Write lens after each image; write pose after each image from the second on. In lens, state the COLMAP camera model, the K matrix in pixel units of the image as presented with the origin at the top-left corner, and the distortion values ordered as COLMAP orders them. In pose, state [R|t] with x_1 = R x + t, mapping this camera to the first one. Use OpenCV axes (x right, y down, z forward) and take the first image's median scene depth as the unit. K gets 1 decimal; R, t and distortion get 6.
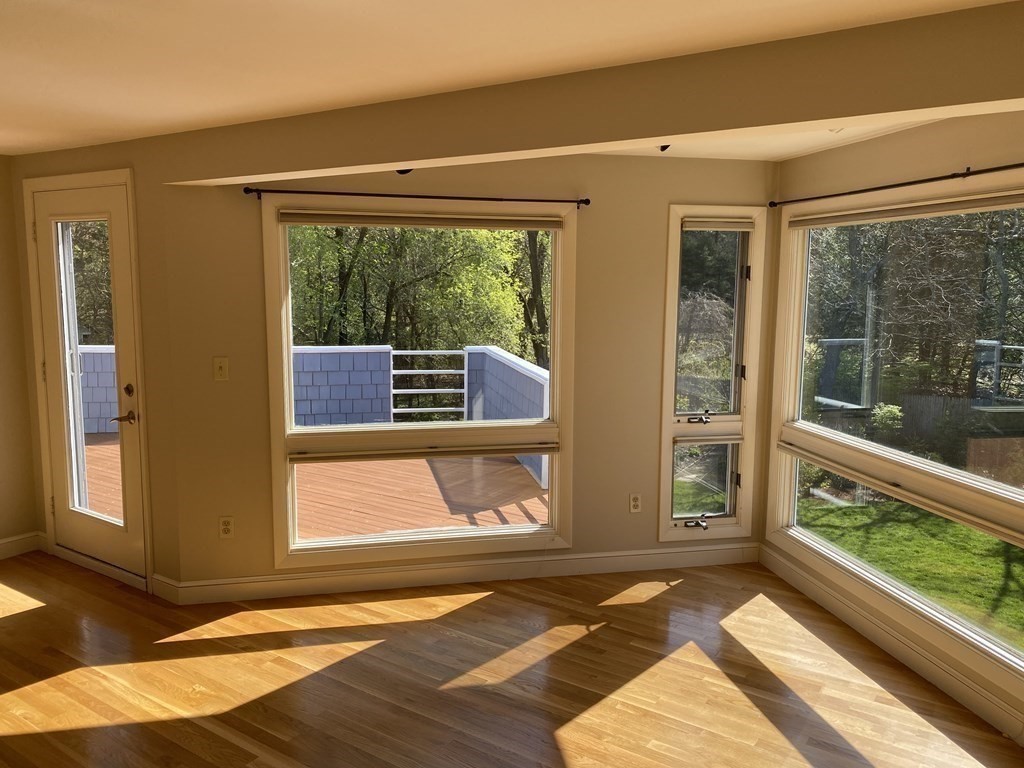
lens RADIAL K [[787.3, 0, 512.8], [0, 787.3, 381.4], [0, 0, 1]] dist [0.044991, -0.033233]
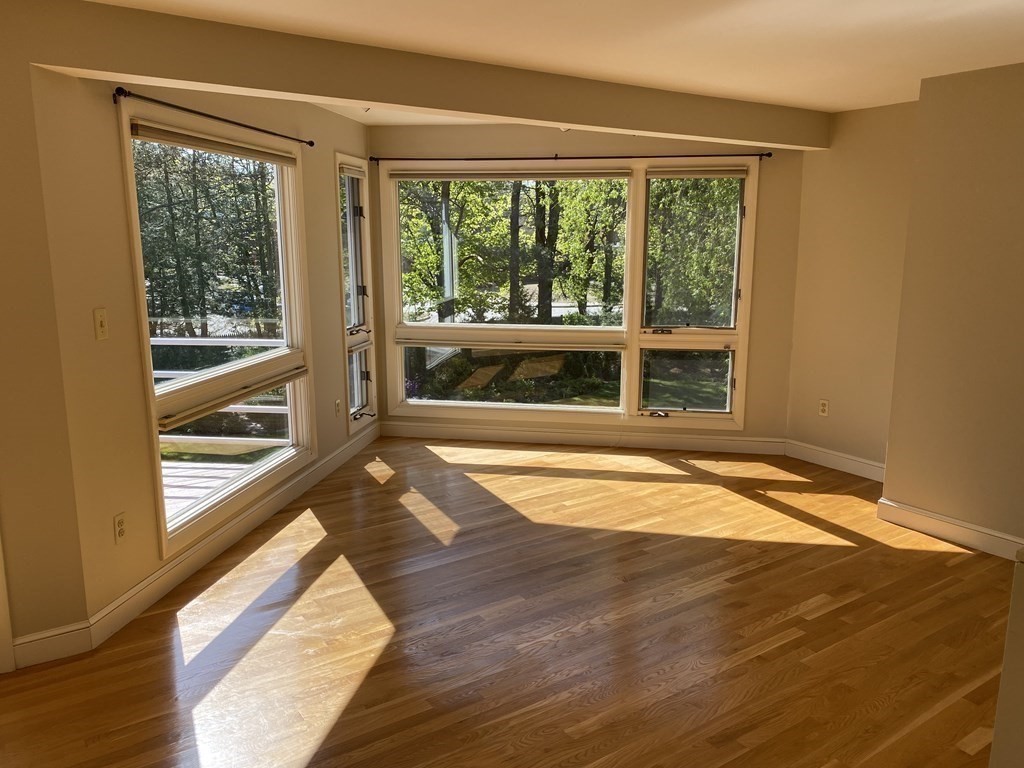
lens RADIAL K [[787.3, 0, 516.6], [0, 787.3, 385.1], [0, 0, 1]] dist [0.044991, -0.033233]
pose [[0.359990, -0.182238, 0.914984, -0.889503], [0.128084, 0.981104, 0.145014, -0.017327], [-0.924122, 0.064992, 0.376529, 0.328945]]
